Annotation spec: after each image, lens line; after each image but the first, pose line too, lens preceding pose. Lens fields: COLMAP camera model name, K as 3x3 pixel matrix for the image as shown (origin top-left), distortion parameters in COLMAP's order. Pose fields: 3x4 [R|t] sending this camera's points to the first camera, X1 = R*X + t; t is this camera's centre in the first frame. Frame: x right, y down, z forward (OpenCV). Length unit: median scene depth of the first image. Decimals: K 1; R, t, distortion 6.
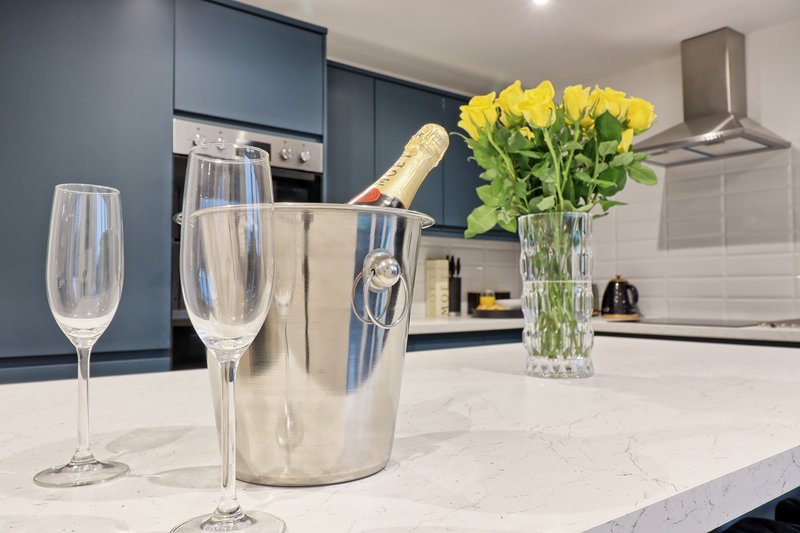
lens RADIAL K [[626.5, 0, 401.6], [0, 626.5, 268.0], [0, 0, 1]] dist [0.006888, 0.006994]
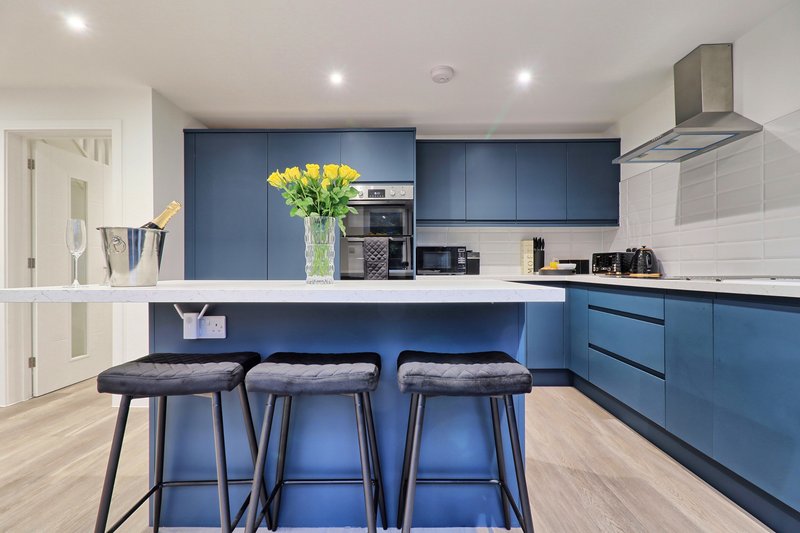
lens RADIAL K [[381.3, 0, 399.3], [0, 381.3, 269.4], [0, 0, 1]] dist [0.001831, 0.007332]
pose [[0.773335, 0.004584, -0.633981, 0.474928], [0.020246, 0.999285, 0.031921, 0.026765], [0.633674, -0.037521, 0.772690, 0.000364]]
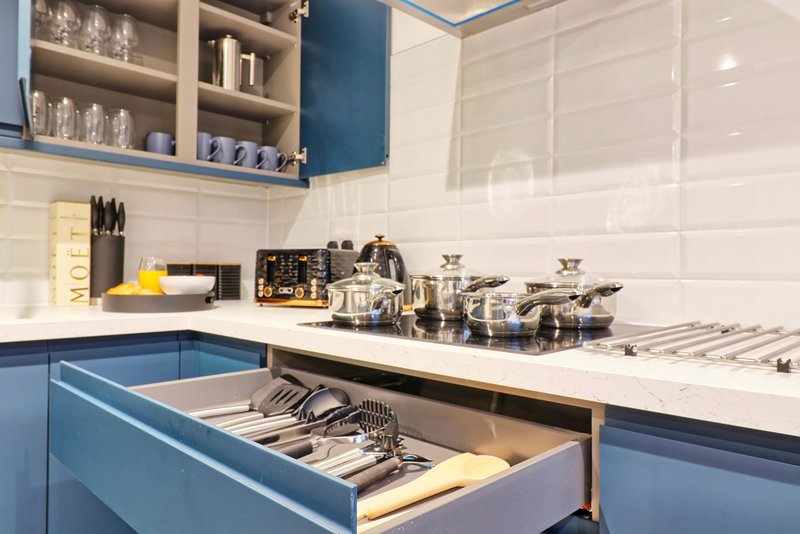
lens RADIAL K [[551.0, 0, 397.4], [0, 551.0, 264.4], [0, 0, 1]] dist [0.006681, 0.002441]
pose [[0.992939, 0.014123, 0.117779, 0.311686], [-0.016741, 0.999634, 0.021267, 0.028166], [-0.117436, -0.023088, 0.992812, 0.523274]]
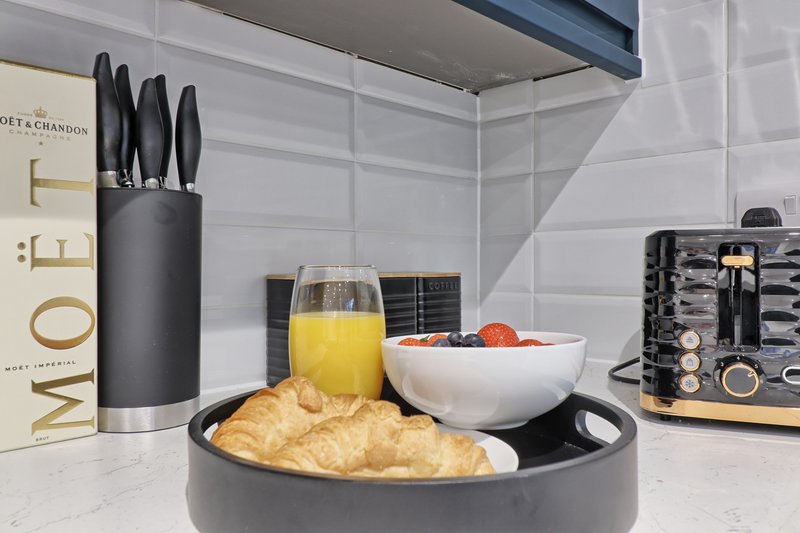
lens RADIAL K [[626.5, 0, 402.3], [0, 626.5, 267.3], [0, 0, 1]] dist [0.006888, 0.006994]
pose [[0.988016, -0.005585, 0.154250, 0.137629], [0.000882, 0.999533, 0.030538, 0.032517], [-0.154348, -0.030036, 0.987560, 0.900235]]
